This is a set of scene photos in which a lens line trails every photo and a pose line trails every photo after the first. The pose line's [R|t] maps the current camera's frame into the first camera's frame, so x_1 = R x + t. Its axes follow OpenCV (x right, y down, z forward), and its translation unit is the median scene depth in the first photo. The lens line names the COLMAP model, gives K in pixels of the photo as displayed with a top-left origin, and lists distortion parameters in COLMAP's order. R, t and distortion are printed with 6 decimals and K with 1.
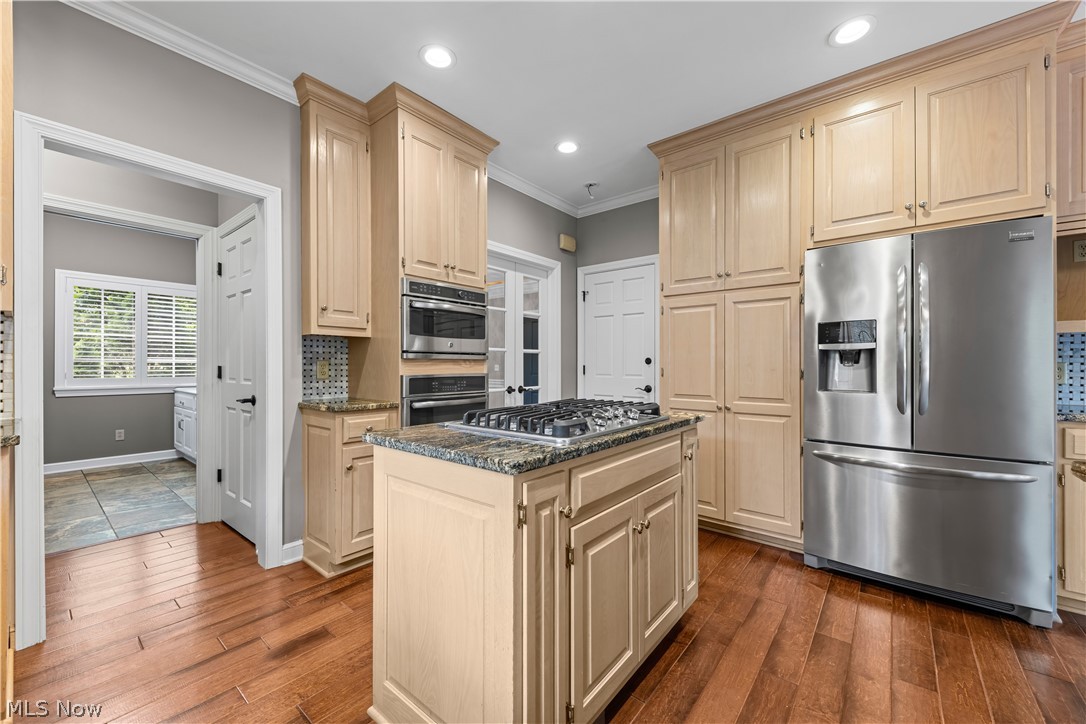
lens RADIAL K [[418.6, 0, 539.2], [0, 418.6, 363.4], [0, 0, 1]] dist [0.017199, -0.007269]
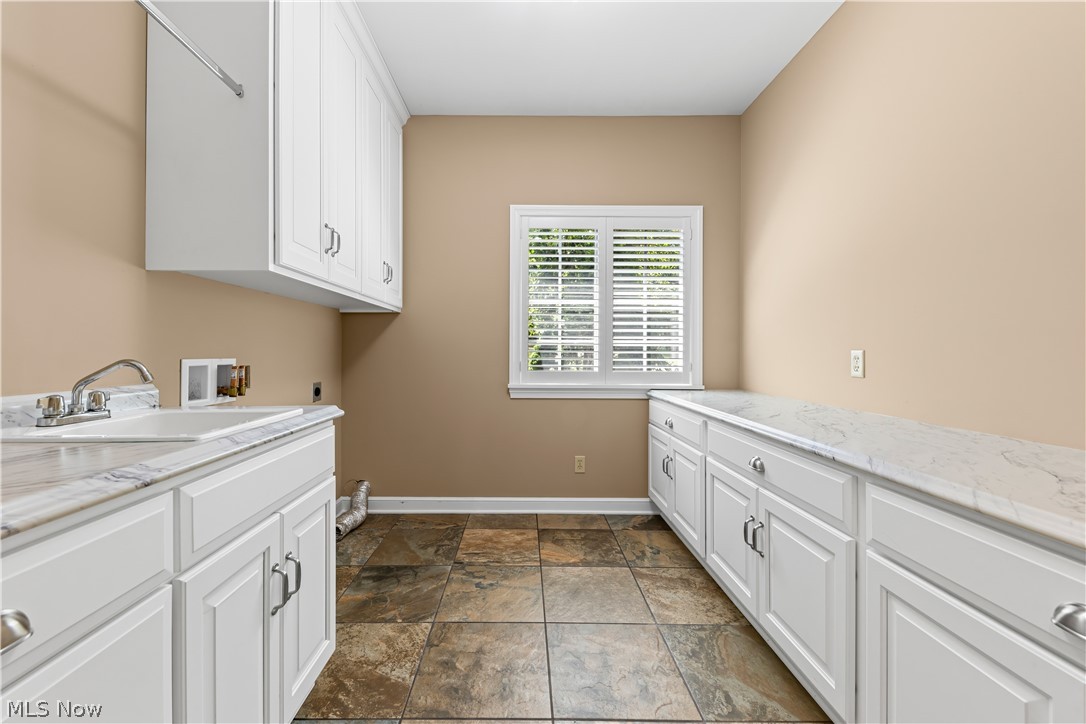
lens RADIAL K [[418.6, 0, 539.2], [0, 418.6, 363.4], [0, 0, 1]] dist [0.017199, -0.007269]
pose [[0.660243, 0.020119, -0.750783, -0.539106], [0.001009, 0.999617, 0.027674, 0.006193], [0.751052, -0.019029, 0.659969, 0.520664]]
